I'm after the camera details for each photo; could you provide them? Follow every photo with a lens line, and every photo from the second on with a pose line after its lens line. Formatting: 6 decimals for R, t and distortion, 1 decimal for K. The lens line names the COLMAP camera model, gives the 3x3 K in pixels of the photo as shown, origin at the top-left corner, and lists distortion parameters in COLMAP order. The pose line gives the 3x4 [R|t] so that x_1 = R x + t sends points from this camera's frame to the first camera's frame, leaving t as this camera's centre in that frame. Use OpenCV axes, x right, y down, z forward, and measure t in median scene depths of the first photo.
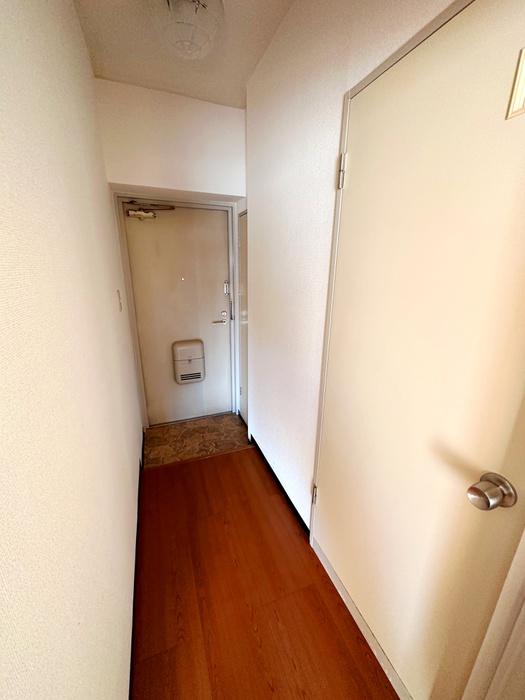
lens RADIAL K [[279.4, 0, 262.0], [0, 279.4, 351.5], [0, 0, 1]] dist [-0.001517, 0.000918]
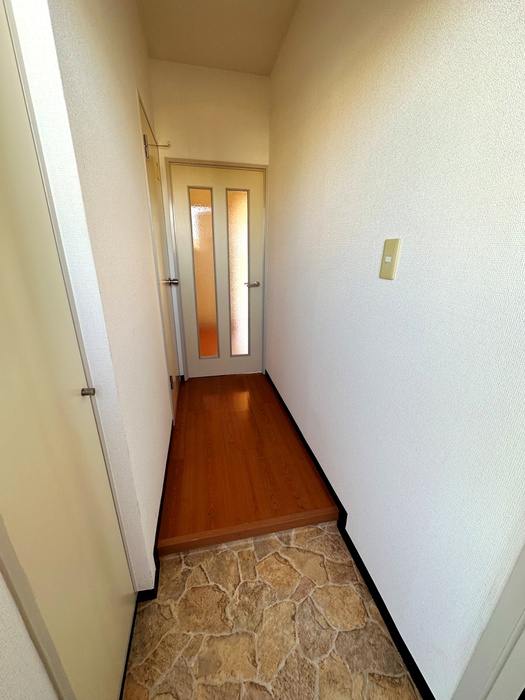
lens RADIAL K [[279.4, 0, 262.2], [0, 279.4, 352.4], [0, 0, 1]] dist [-0.001517, 0.000918]
pose [[-0.986495, -0.065628, 0.150070, -0.269090], [0.035481, 0.808839, 0.586958, -0.258662], [-0.159903, 0.584356, -0.795587, 1.125364]]
